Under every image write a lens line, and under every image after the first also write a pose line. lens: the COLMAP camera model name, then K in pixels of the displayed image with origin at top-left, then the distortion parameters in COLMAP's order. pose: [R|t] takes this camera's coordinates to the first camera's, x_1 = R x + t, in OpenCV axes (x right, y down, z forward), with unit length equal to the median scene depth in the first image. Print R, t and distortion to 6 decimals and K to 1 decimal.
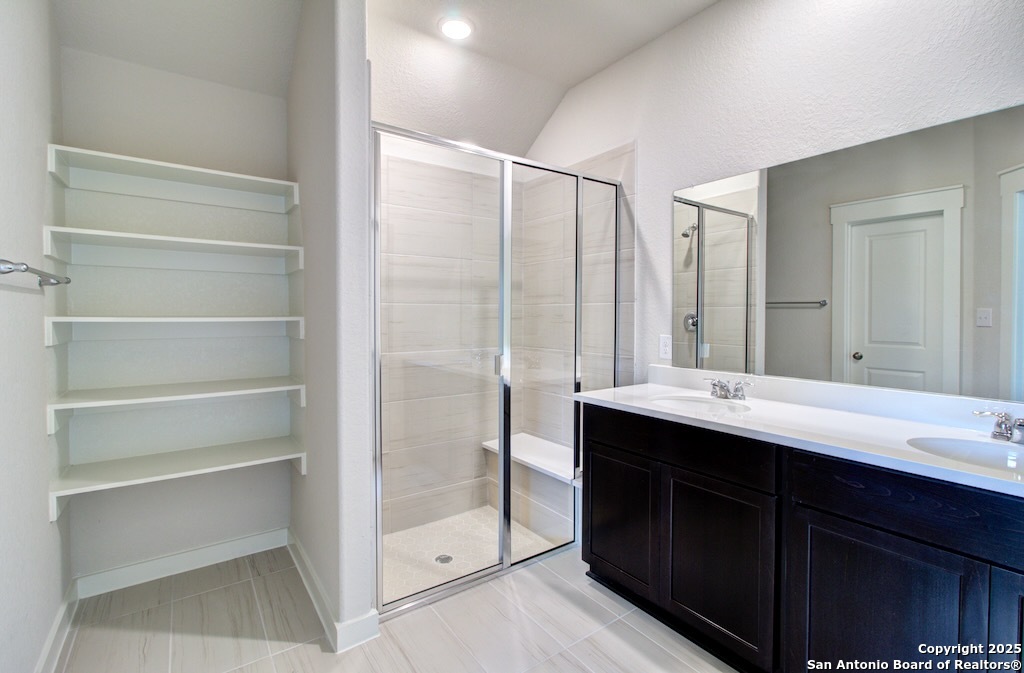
lens RADIAL K [[480.0, 0, 513.2], [0, 480.0, 325.1], [0, 0, 1]] dist [0.000219, 0.000538]
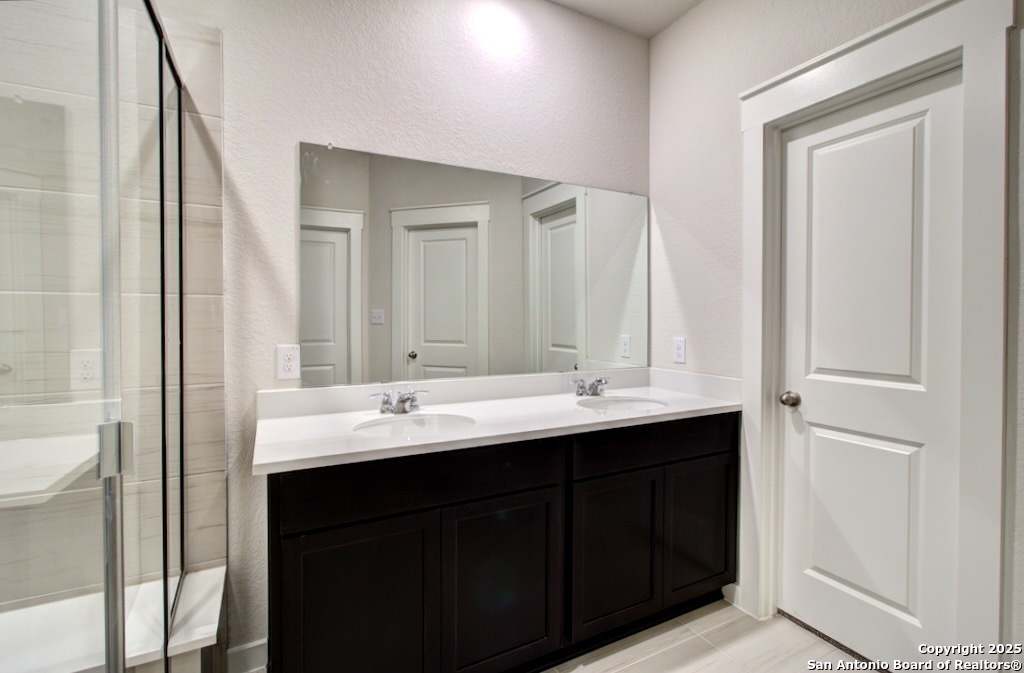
lens RADIAL K [[480.0, 0, 513.2], [0, 480.0, 325.1], [0, 0, 1]] dist [0.000219, 0.000538]
pose [[0.164148, -0.022315, 0.986183, -0.297338], [0.022850, 0.999562, 0.018814, -0.012374], [-0.986171, 0.019446, 0.164586, 0.540362]]
